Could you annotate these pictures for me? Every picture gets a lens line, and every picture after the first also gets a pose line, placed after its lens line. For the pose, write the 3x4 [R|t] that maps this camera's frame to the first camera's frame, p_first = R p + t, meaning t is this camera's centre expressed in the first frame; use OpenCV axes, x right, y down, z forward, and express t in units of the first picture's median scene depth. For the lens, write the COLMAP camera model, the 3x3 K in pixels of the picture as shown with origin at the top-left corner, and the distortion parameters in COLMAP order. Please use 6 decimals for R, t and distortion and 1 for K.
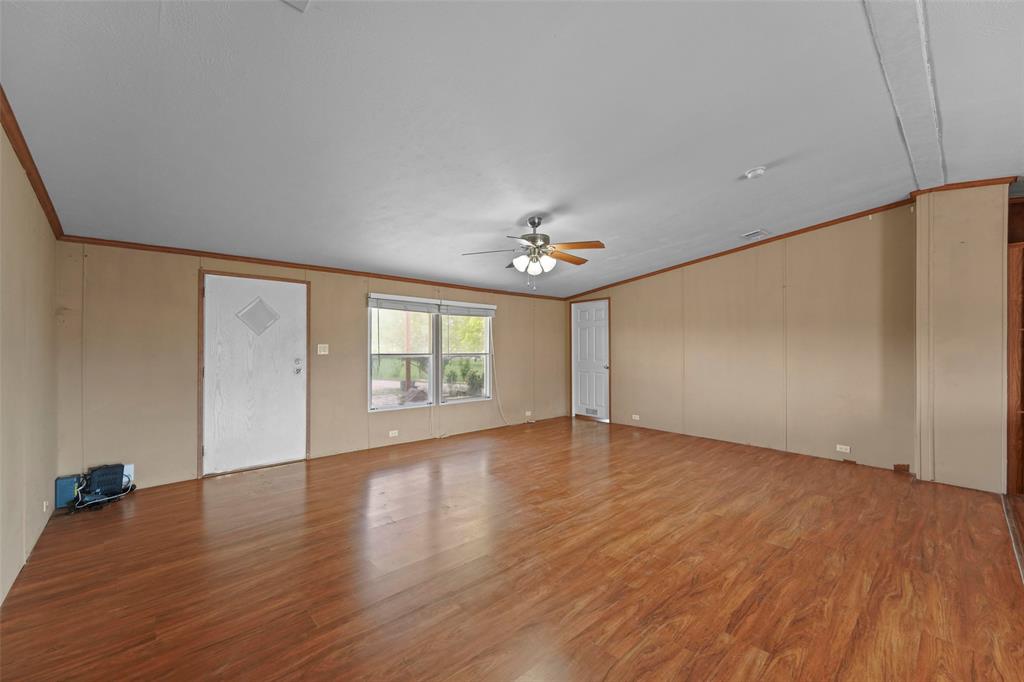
lens RADIAL K [[408.5, 0, 504.9], [0, 408.5, 340.1], [0, 0, 1]] dist [0.008392, -0.002184]
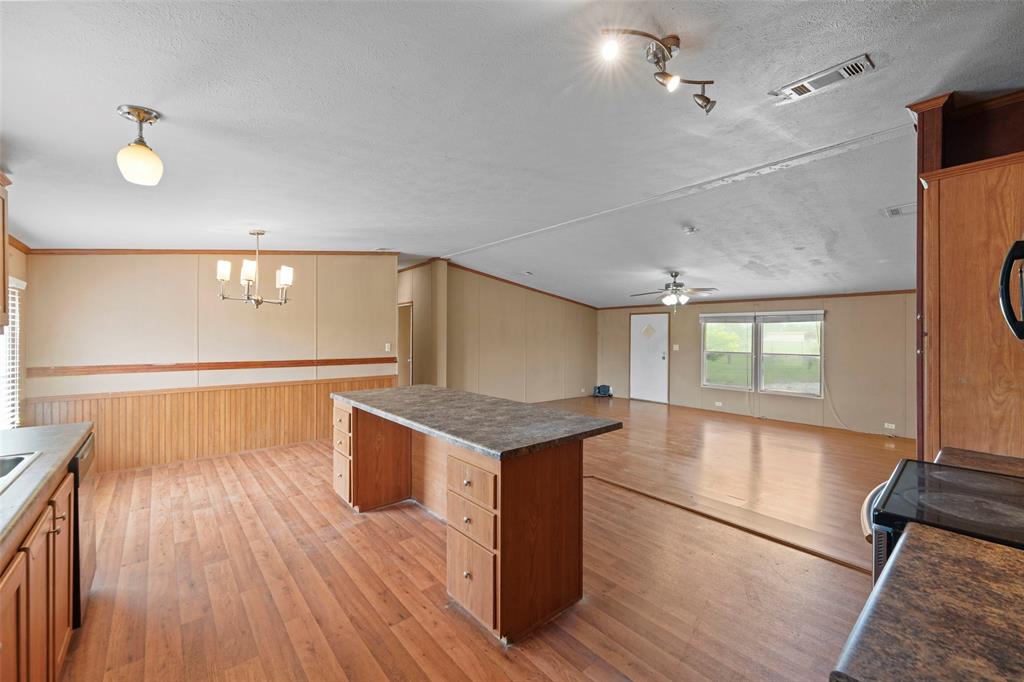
lens RADIAL K [[408.5, 0, 504.9], [0, 408.5, 340.1], [0, 0, 1]] dist [0.008392, -0.002184]
pose [[-0.037044, 0.003001, -0.999309, 2.167055], [0.005696, 0.999980, 0.002792, -0.031514], [0.999297, -0.005588, -0.037061, 0.442036]]
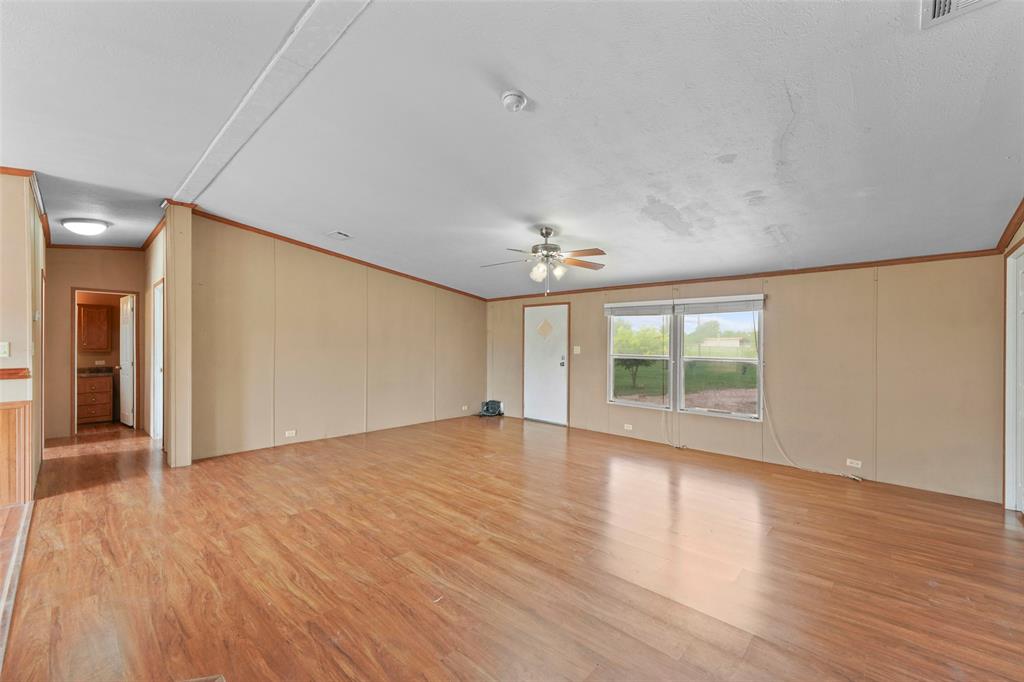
lens RADIAL K [[414.4, 0, 506.3], [0, 414.4, 348.2], [0, 0, 1]] dist [0.009917, -0.000360]
pose [[0.083196, 0.009496, -0.996488, 1.386383], [0.007721, 0.999918, 0.010174, 0.001176], [0.996503, -0.008540, 0.083116, 0.975954]]
